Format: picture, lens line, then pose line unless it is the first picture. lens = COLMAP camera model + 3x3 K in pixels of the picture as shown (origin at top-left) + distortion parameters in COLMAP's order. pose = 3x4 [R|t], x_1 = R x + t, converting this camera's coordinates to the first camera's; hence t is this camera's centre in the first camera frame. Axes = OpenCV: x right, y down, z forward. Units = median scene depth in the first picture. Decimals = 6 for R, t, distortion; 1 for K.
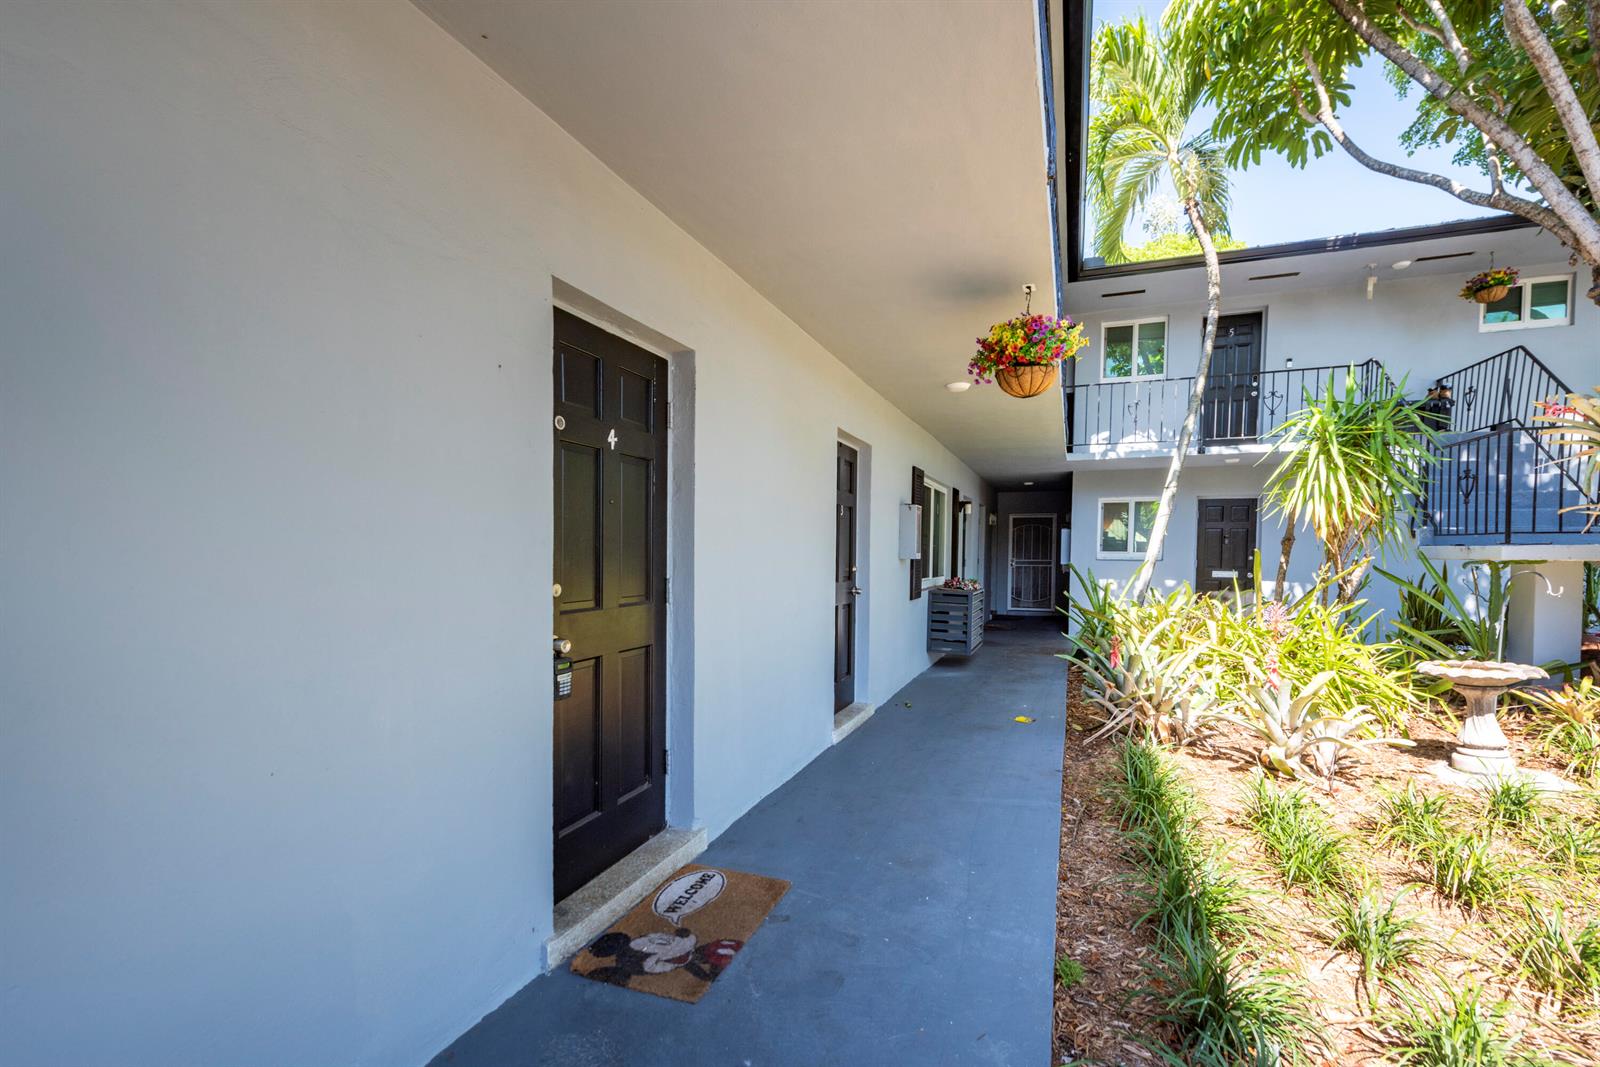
lens RADIAL K [[649.6, 0, 803.2], [0, 649.6, 501.8], [0, 0, 1]] dist [0.012255, -0.000187]
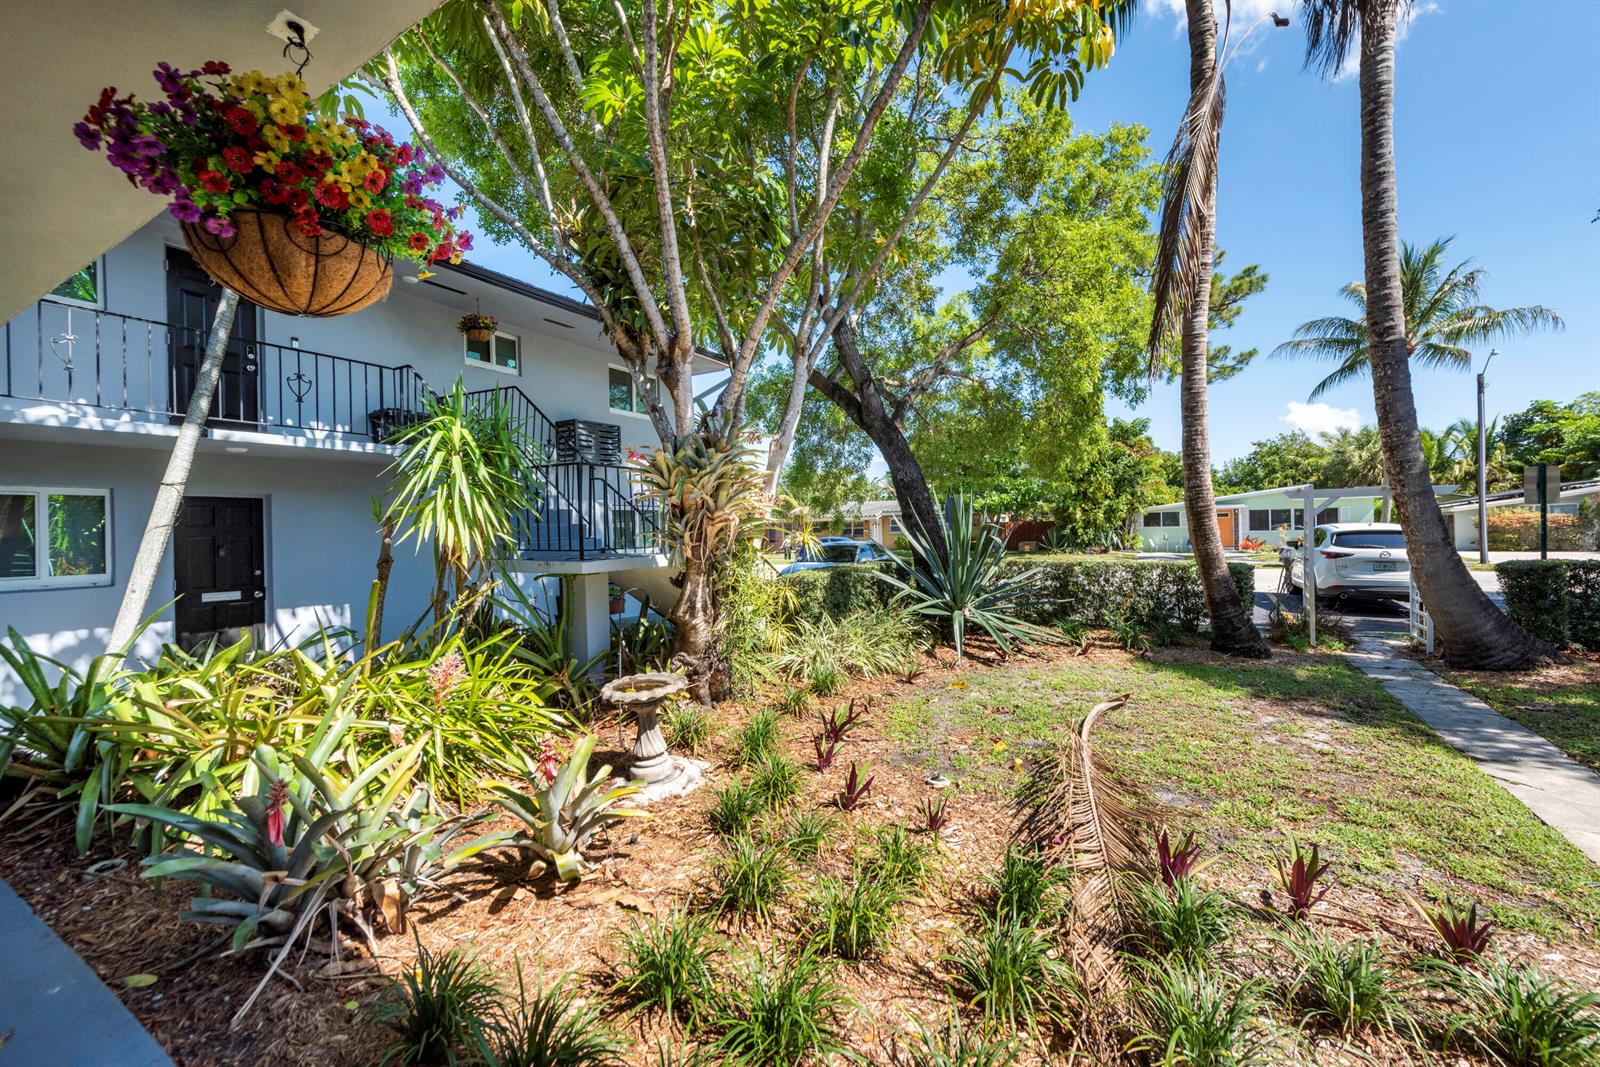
lens RADIAL K [[615.2, 0, 800.0], [0, 615.2, 533.5], [0, 0, 1]] dist [0.000746, -0.000208]
pose [[0.123117, -0.026620, 0.992035, 0.013659], [-0.047083, 0.998358, 0.032633, -0.022339], [-0.991275, -0.050726, 0.121661, 0.283134]]
